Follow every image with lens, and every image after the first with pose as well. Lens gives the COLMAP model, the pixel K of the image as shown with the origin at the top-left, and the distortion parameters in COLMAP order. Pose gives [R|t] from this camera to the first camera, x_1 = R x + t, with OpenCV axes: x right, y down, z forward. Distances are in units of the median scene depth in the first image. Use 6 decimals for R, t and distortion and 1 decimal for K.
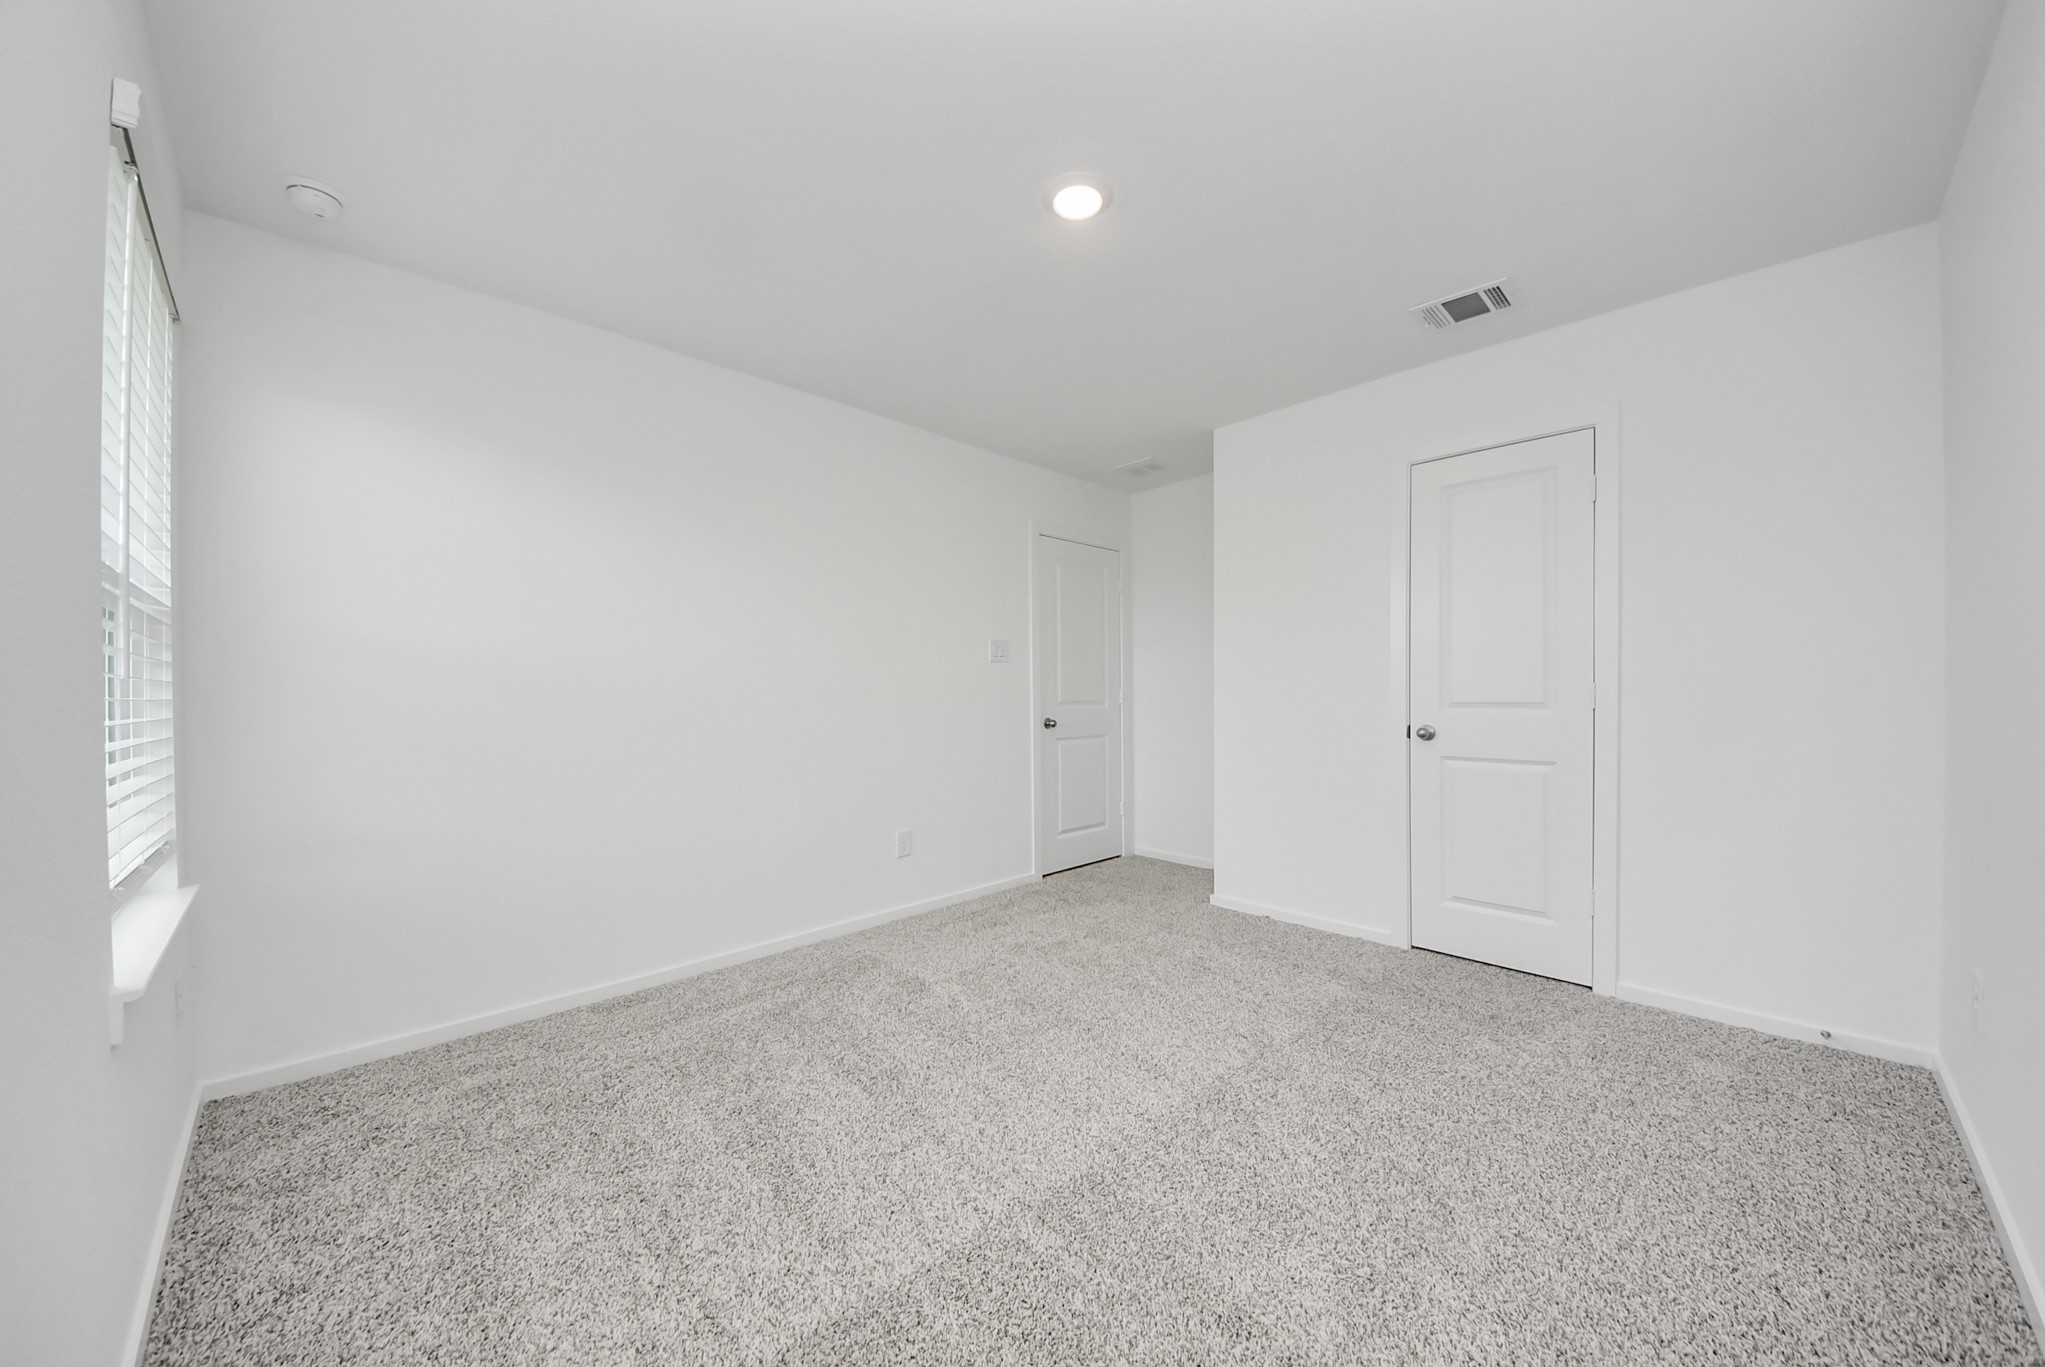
lens RADIAL K [[735.2, 0, 1034.4], [0, 735.2, 696.9], [0, 0, 1]] dist [-0.008921, -0.003027]
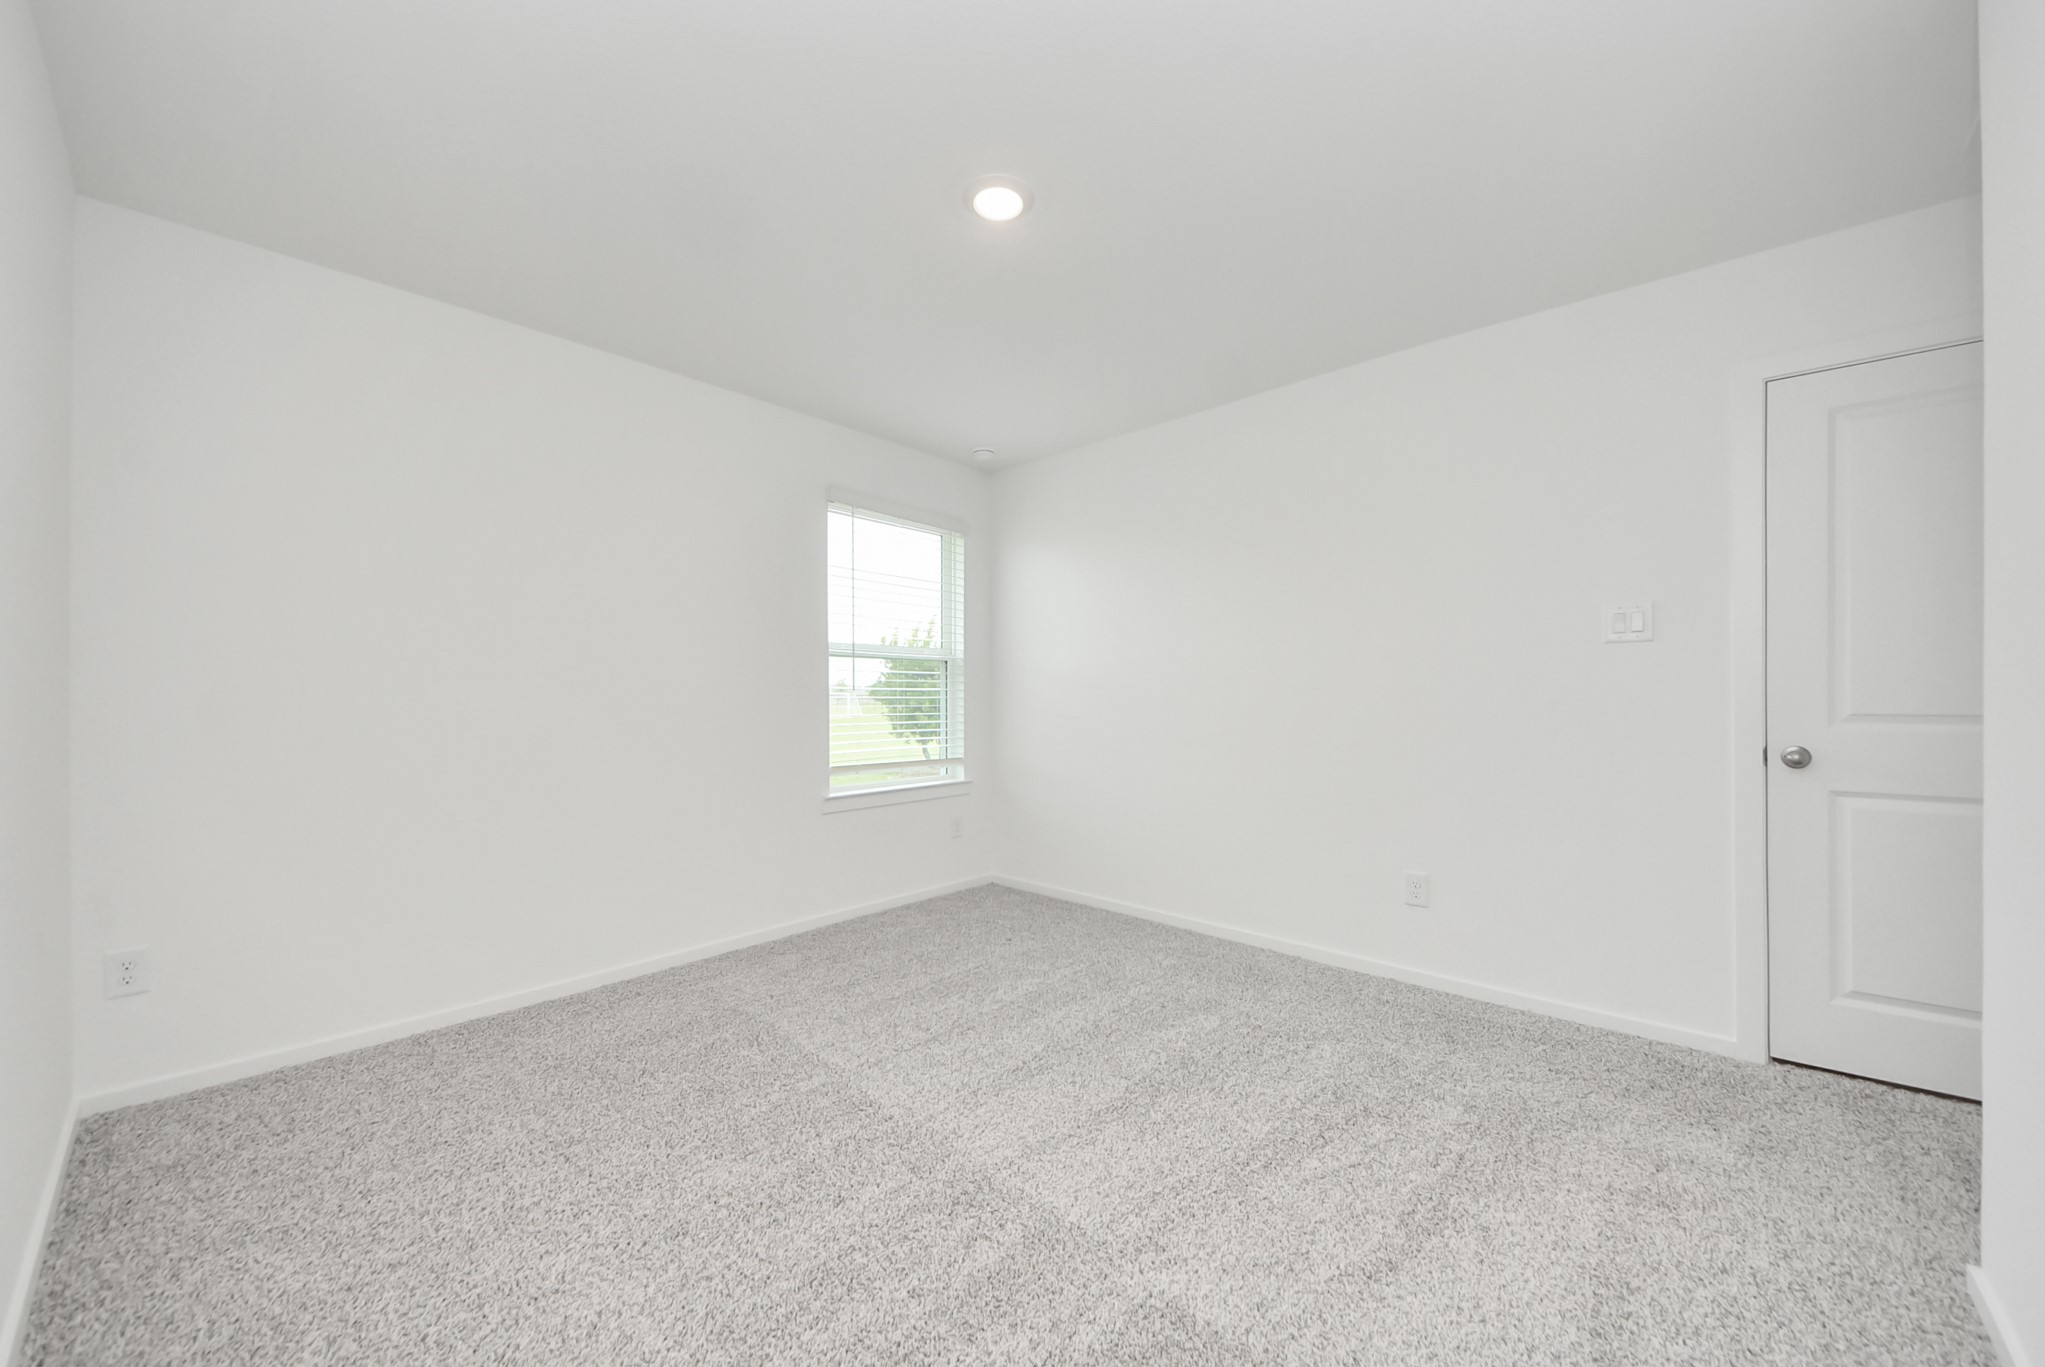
lens RADIAL K [[735.2, 0, 1020.1], [0, 735.2, 684.3], [0, 0, 1]] dist [-0.008921, -0.003027]
pose [[0.028850, -0.007177, -0.999558, 0.605169], [-0.005717, 0.999957, -0.007345, -0.009309], [0.999567, 0.005927, 0.028808, 0.572316]]
